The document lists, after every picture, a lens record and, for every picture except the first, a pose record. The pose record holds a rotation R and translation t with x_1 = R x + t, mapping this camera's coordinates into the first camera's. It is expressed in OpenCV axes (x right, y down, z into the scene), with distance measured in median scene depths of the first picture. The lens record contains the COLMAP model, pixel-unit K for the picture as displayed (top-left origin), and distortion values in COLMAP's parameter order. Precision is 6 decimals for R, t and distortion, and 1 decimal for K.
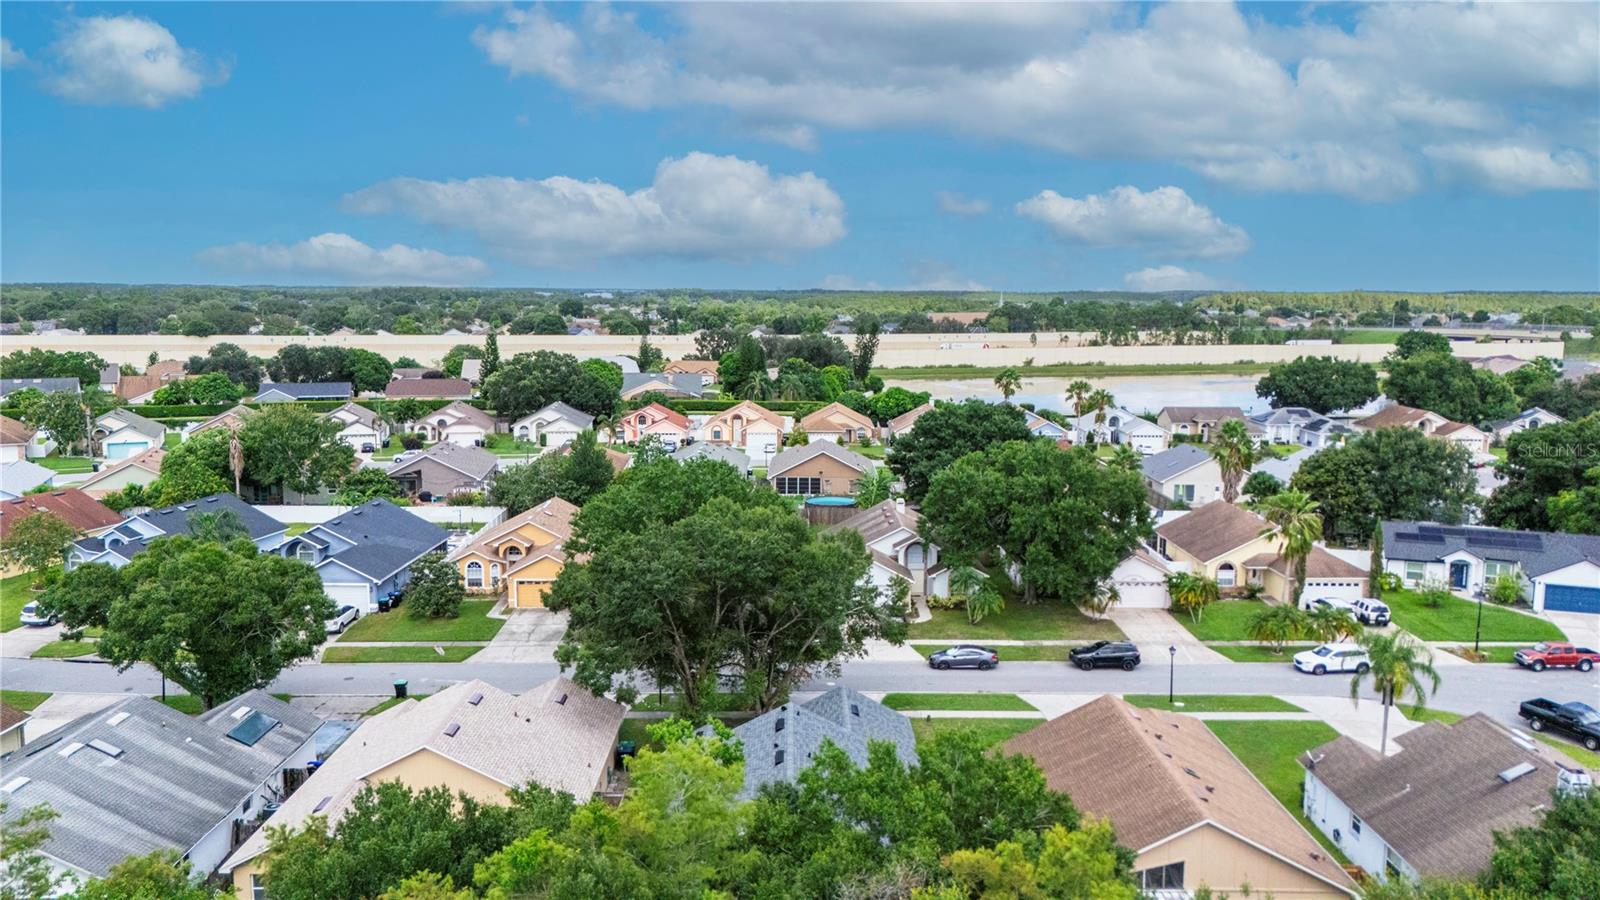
lens RADIAL K [[1182.3, 0, 814.6], [0, 1182.3, 447.4], [0, 0, 1]] dist [0.116885, -0.151252]
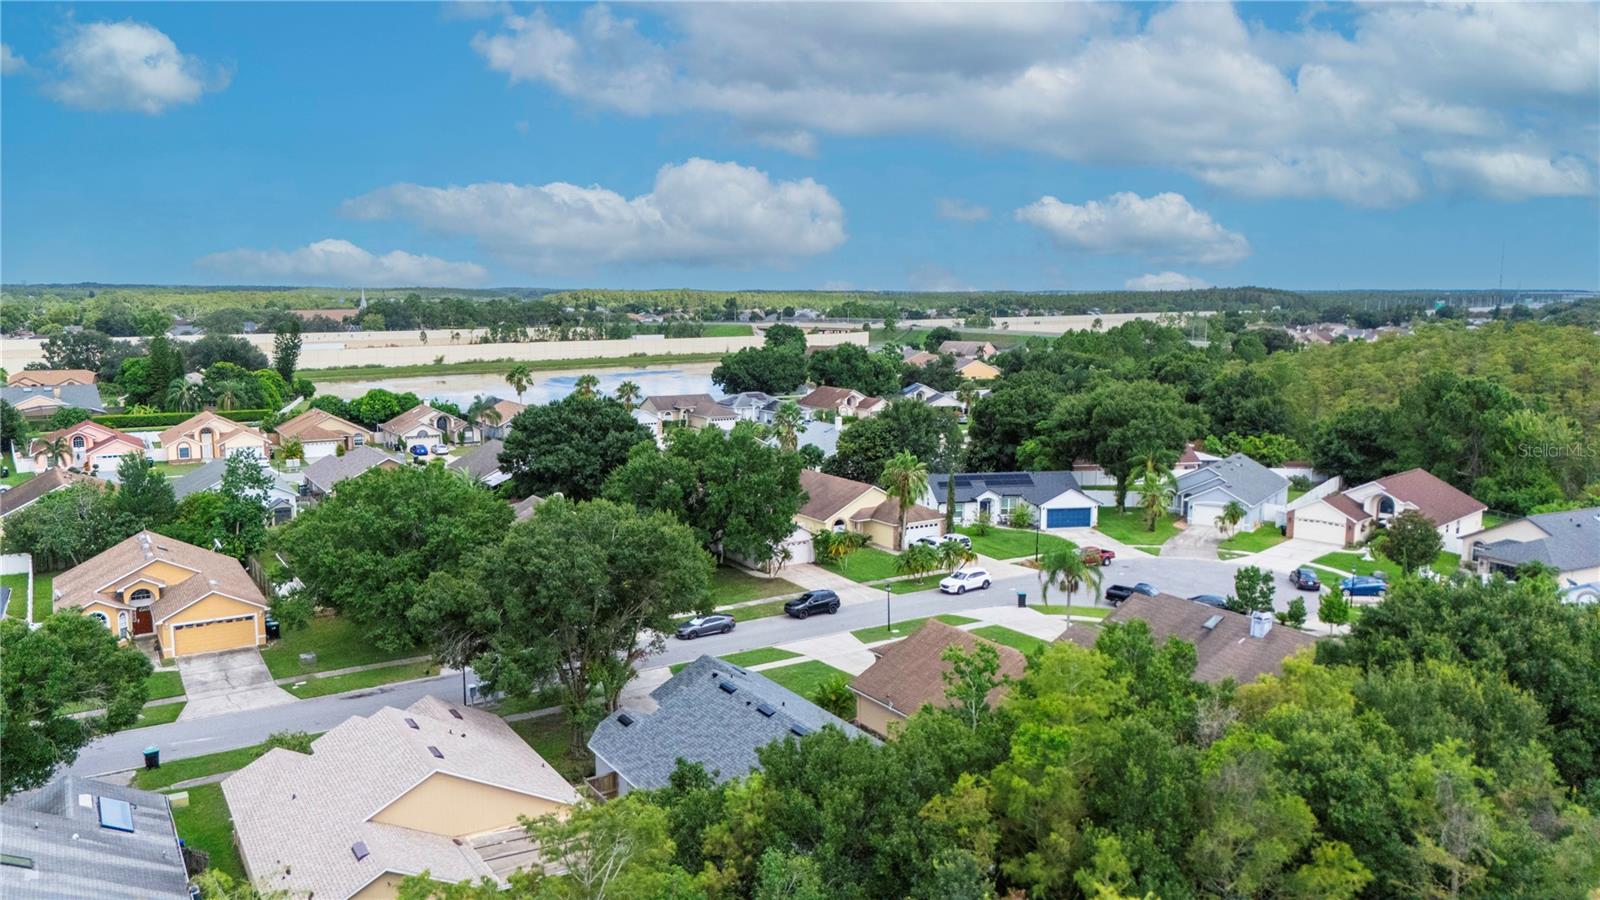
lens RADIAL K [[1182.3, 0, 814.6], [0, 1182.3, 447.4], [0, 0, 1]] dist [0.116885, -0.151252]
pose [[0.847846, -0.072554, 0.525256, -0.151387], [0.071177, 0.997202, 0.022853, -0.001753], [-0.525444, 0.018011, 0.850637, 0.007013]]
